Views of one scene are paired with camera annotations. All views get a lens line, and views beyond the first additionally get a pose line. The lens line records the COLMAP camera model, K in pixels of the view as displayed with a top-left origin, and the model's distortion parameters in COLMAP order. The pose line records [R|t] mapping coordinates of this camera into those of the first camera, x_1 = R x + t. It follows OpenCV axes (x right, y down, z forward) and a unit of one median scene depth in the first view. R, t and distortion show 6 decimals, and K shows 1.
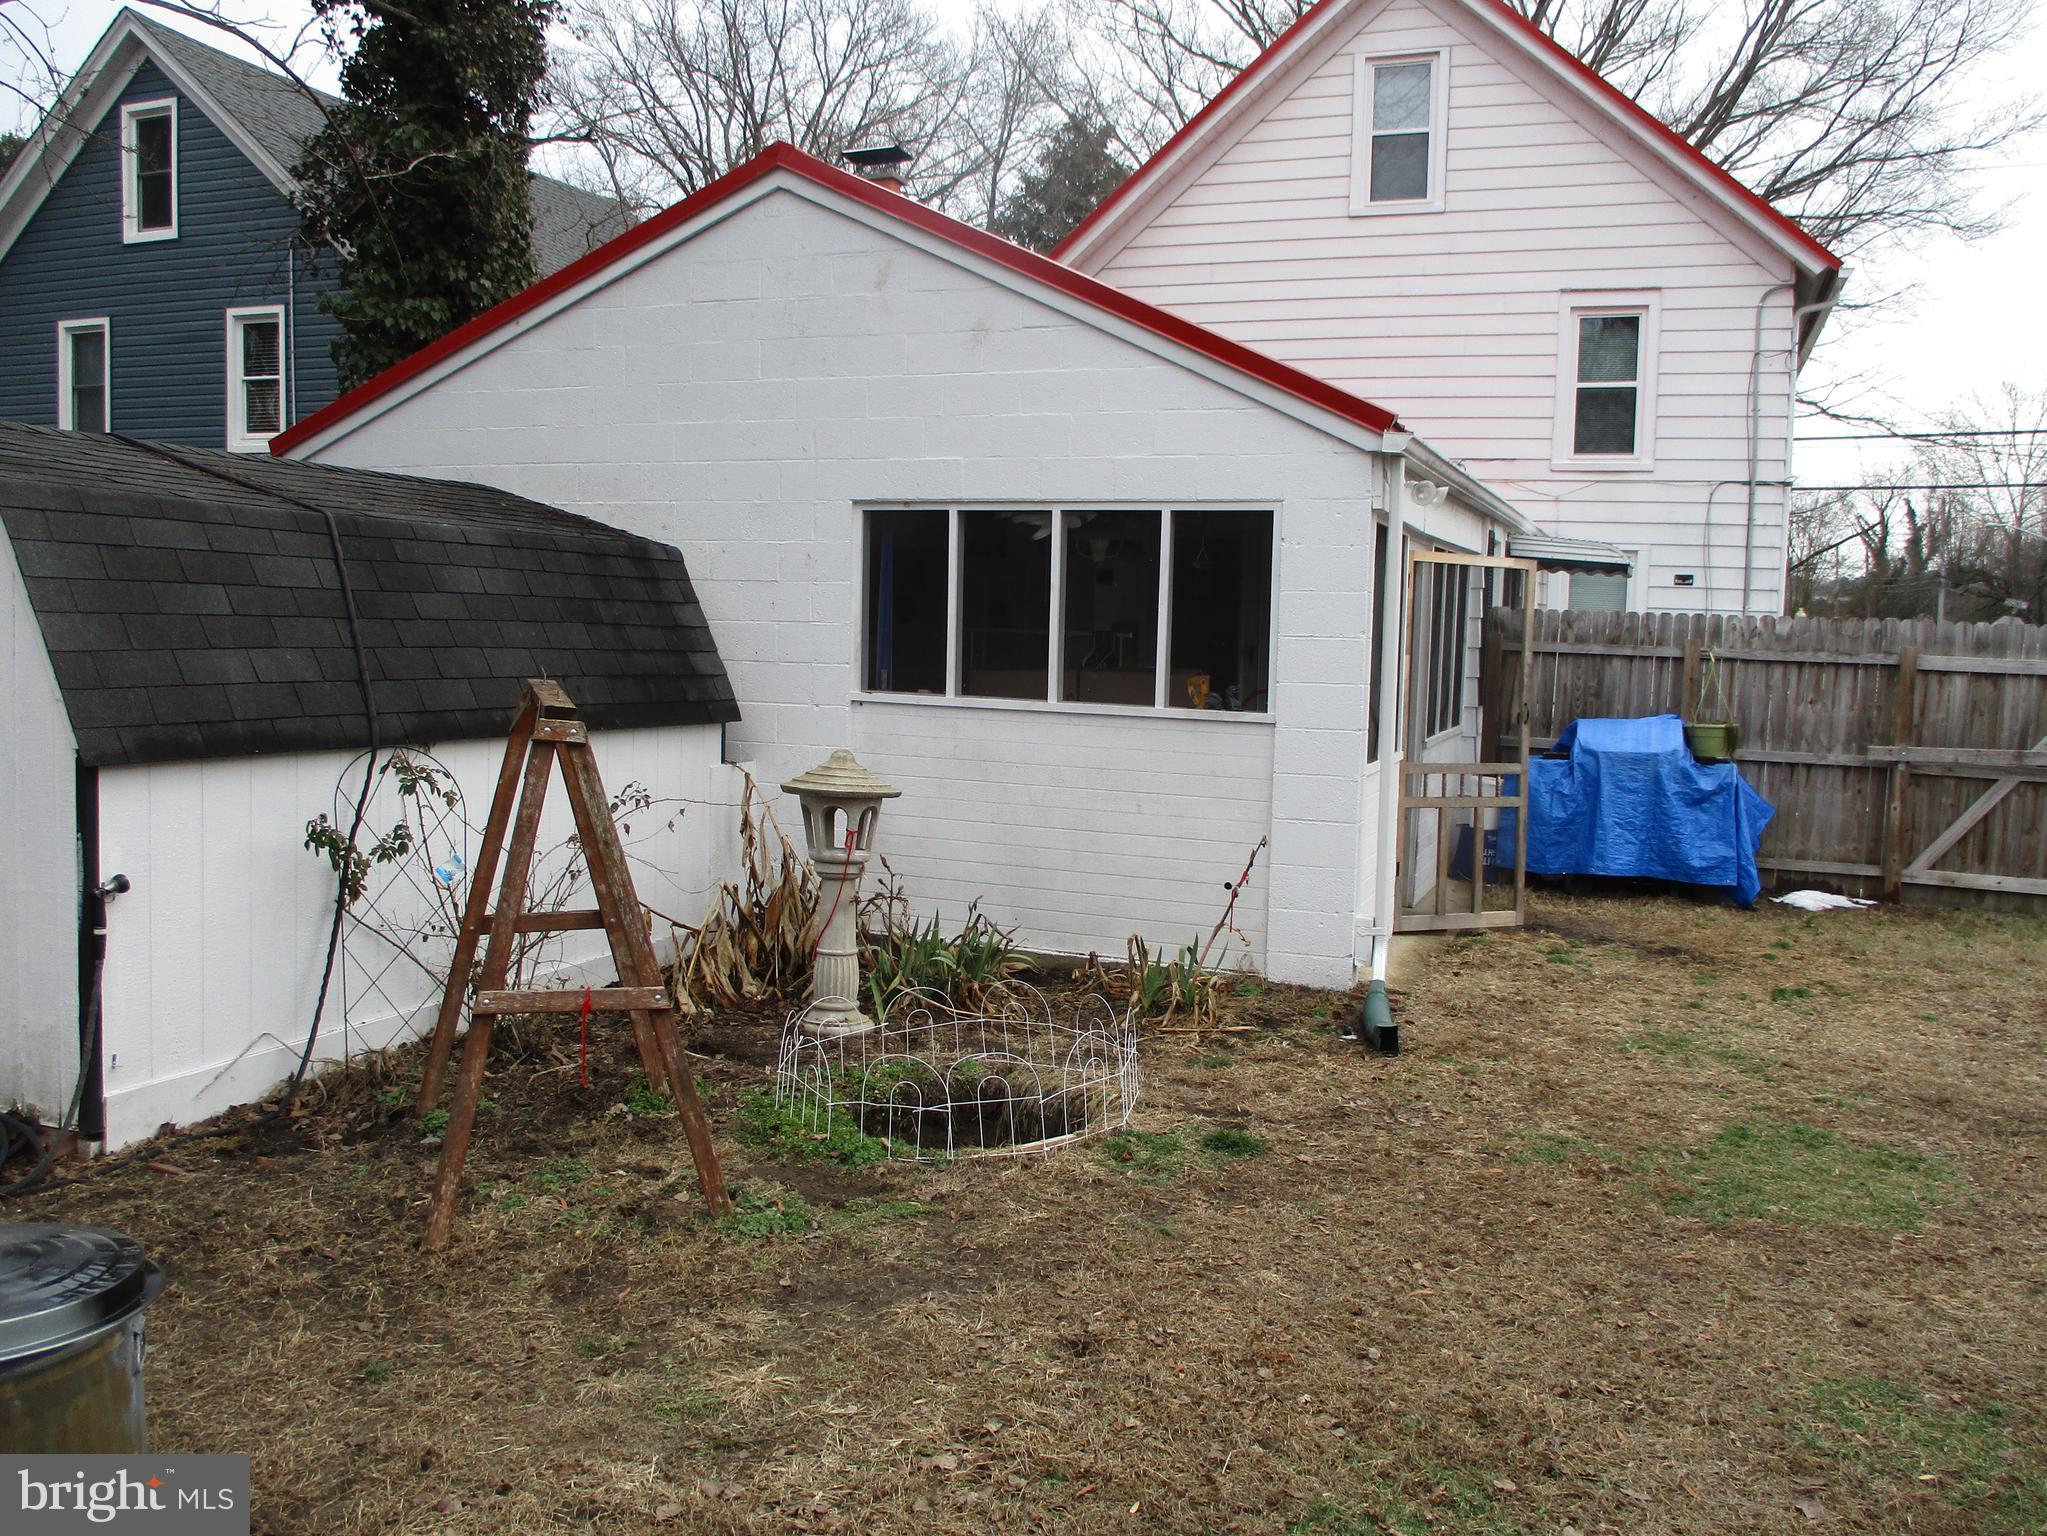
lens RADIAL K [[1707.6, 0, 1029.7], [0, 1707.6, 767.5], [0, 0, 1]] dist [-0.011468, -0.006927]
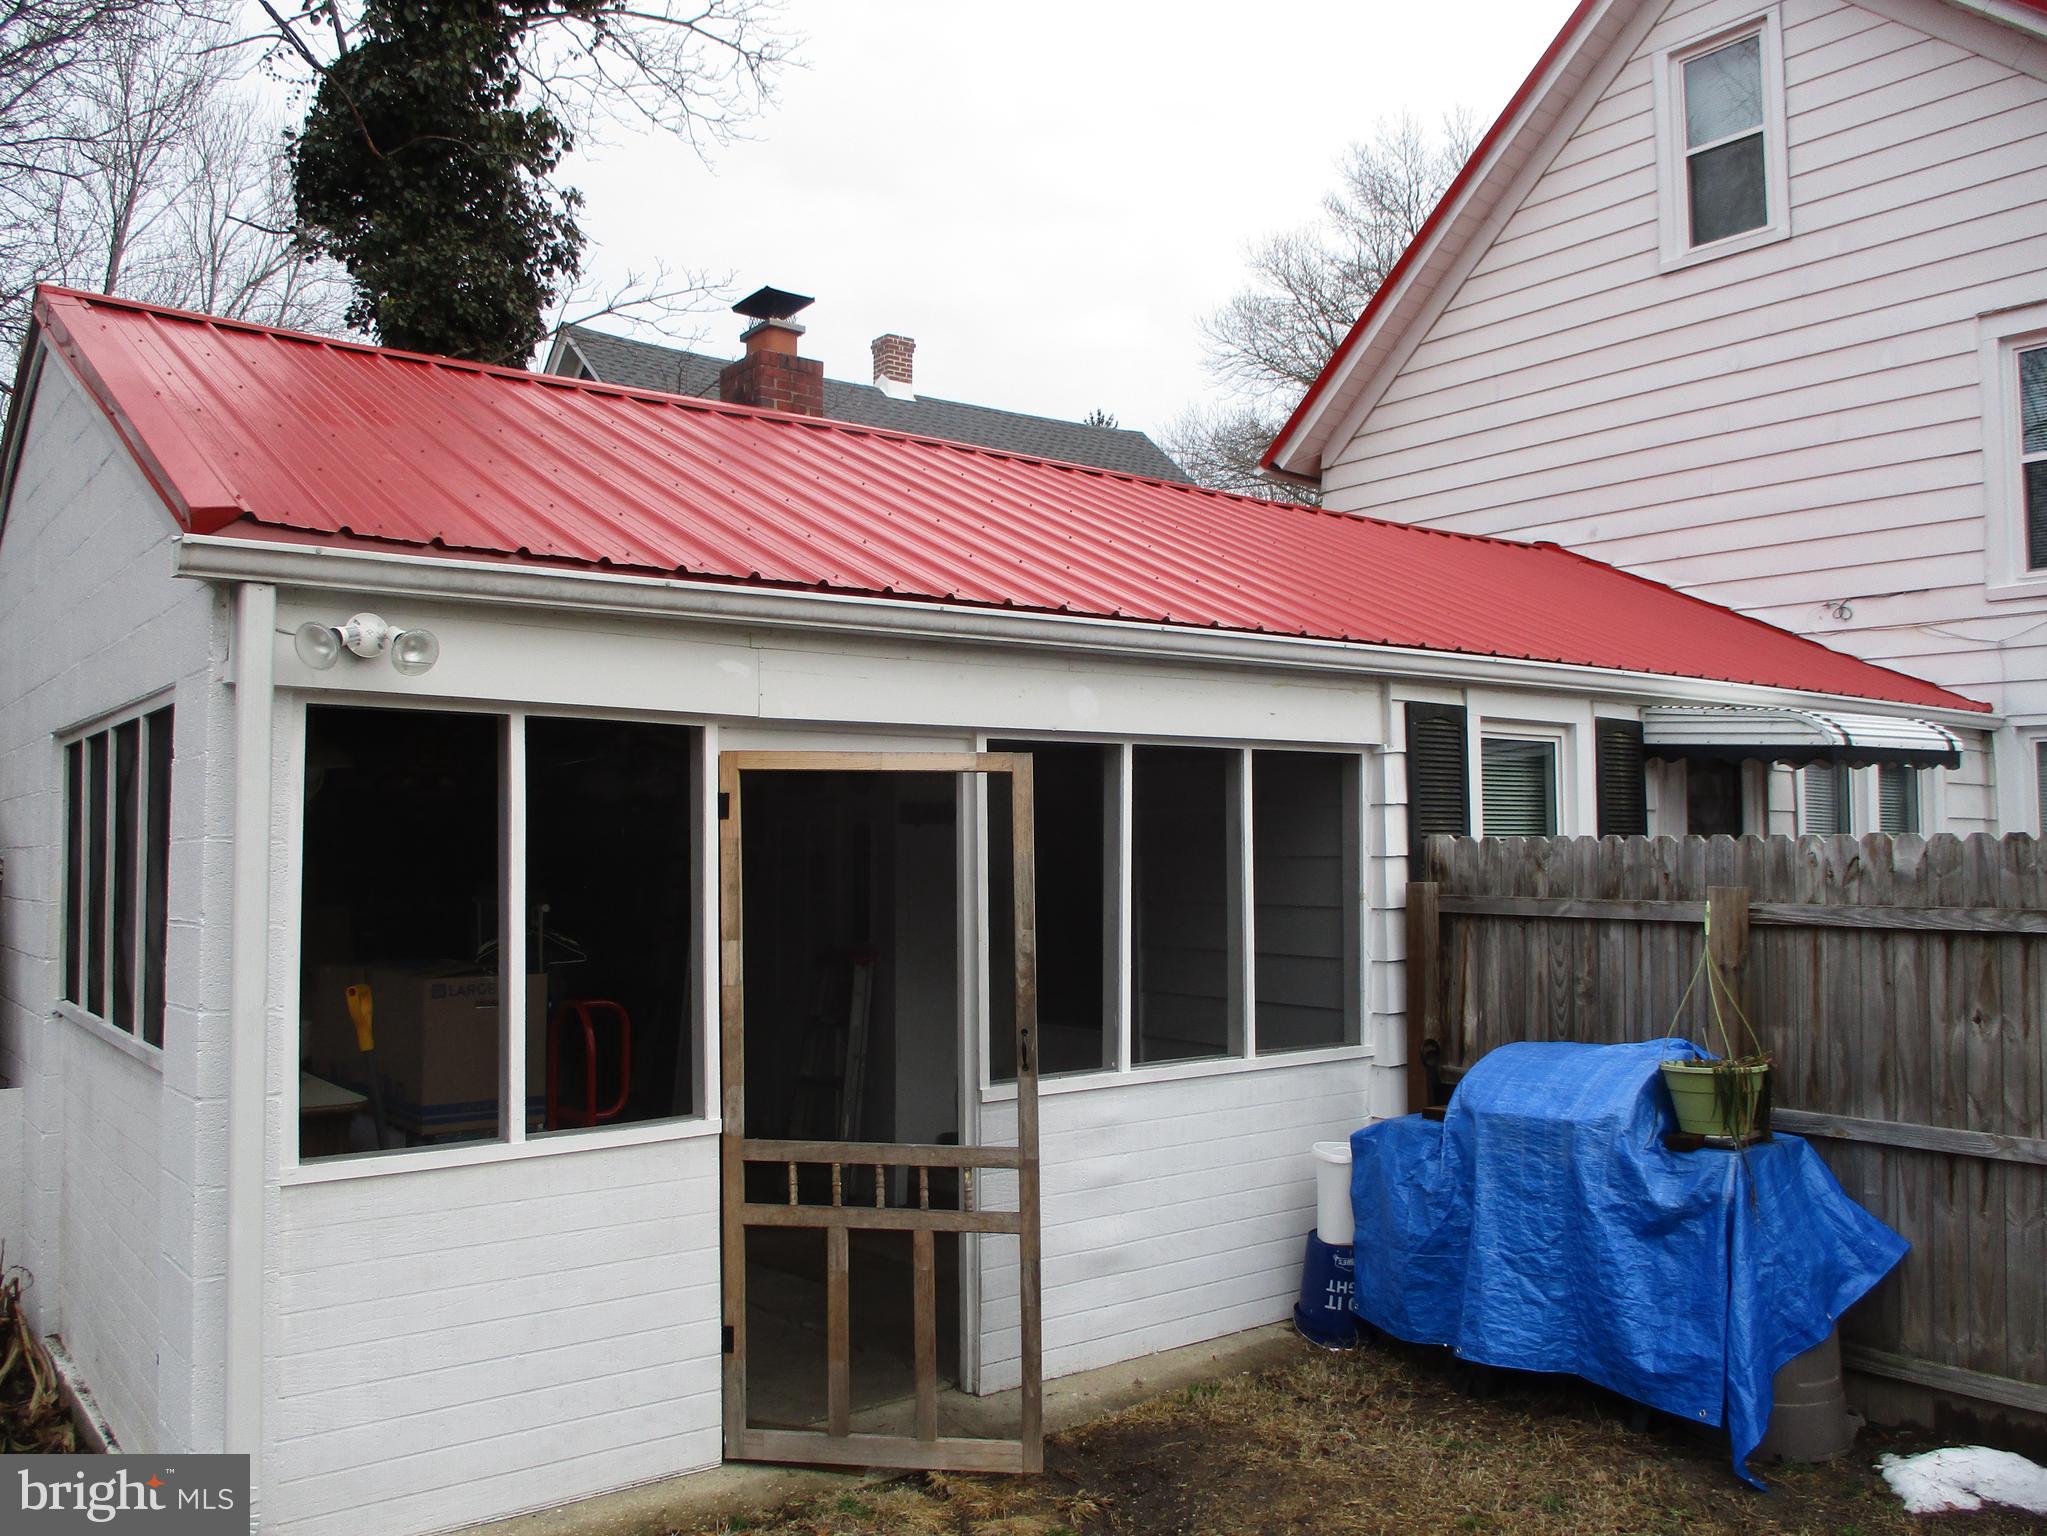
lens RADIAL K [[1707.6, 0, 1019.5], [0, 1707.6, 770.1], [0, 0, 1]] dist [-0.011468, -0.006927]
pose [[0.860117, -0.056118, -0.507000, 0.310021], [-0.016282, 0.990403, -0.137248, -0.024746], [0.509836, 0.126304, 0.850949, 0.309825]]
